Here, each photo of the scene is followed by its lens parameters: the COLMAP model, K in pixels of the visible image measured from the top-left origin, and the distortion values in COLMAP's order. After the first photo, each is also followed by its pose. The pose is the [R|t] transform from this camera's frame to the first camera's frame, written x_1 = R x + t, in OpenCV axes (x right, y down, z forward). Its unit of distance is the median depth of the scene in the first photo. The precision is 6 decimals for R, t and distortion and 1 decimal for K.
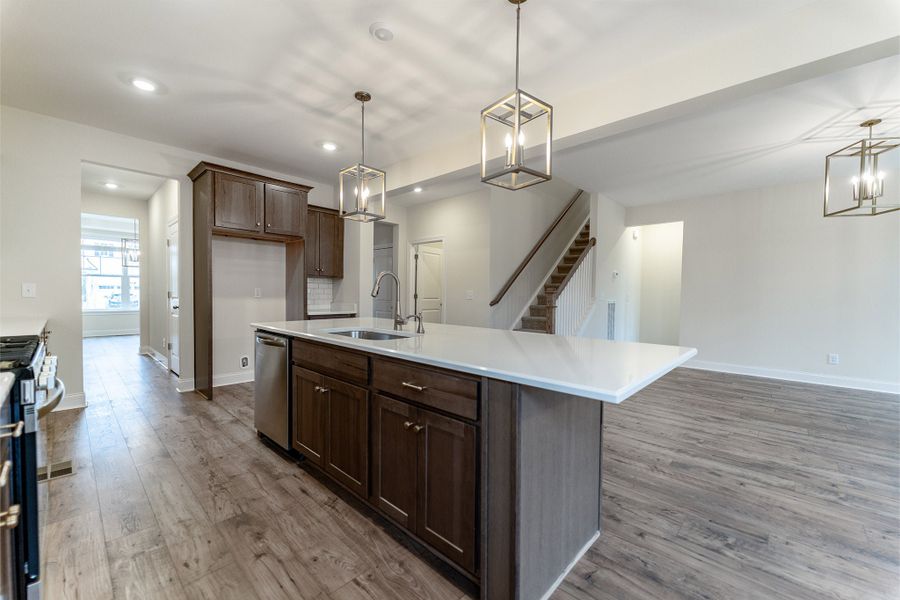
lens RADIAL K [[359.8, 0, 449.1], [0, 359.8, 304.9], [0, 0, 1]] dist [0.004295, -0.003147]
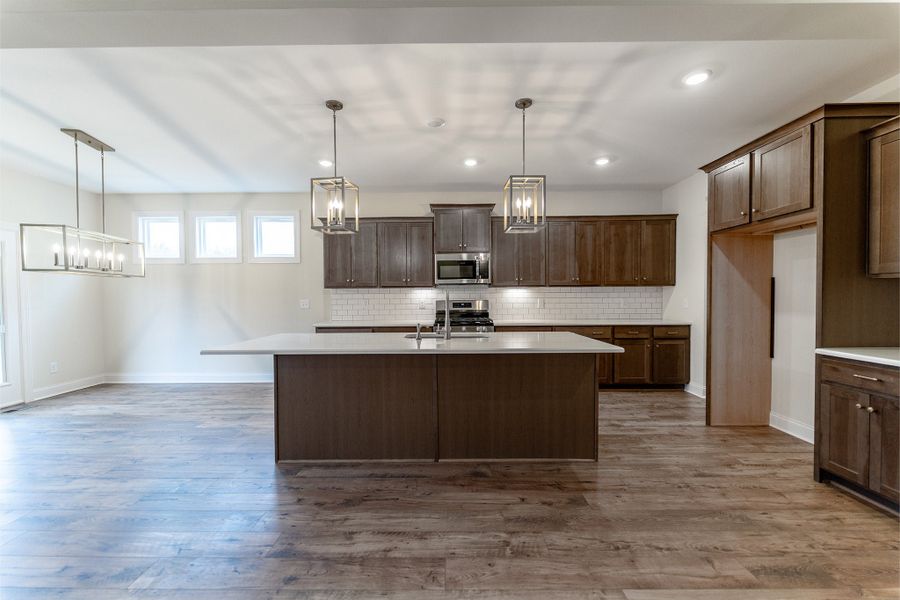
lens RADIAL K [[359.8, 0, 450.8], [0, 359.8, 305.5], [0, 0, 1]] dist [0.004295, -0.003147]
pose [[-0.731376, 0.010857, -0.681888, 0.529296], [-0.024746, 0.998792, 0.042444, -0.074041], [0.681525, 0.047917, -0.730224, 1.506311]]
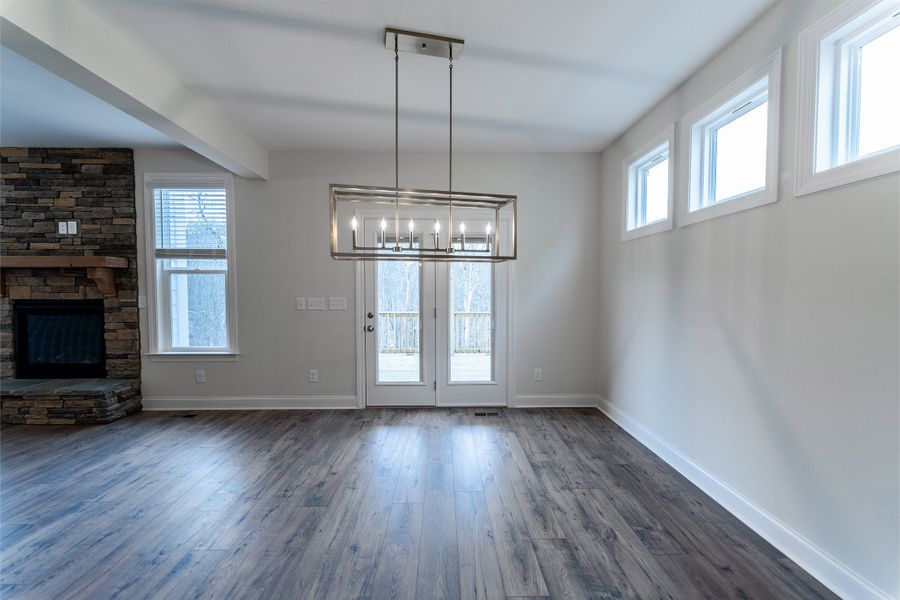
lens RADIAL K [[359.8, 0, 450.6], [0, 359.8, 303.2], [0, 0, 1]] dist [0.004295, -0.003147]
pose [[-0.702459, -0.043771, 0.710377, 0.033725], [0.011988, 0.997238, 0.073300, -0.061530], [-0.711623, 0.060006, -0.699994, 0.389106]]
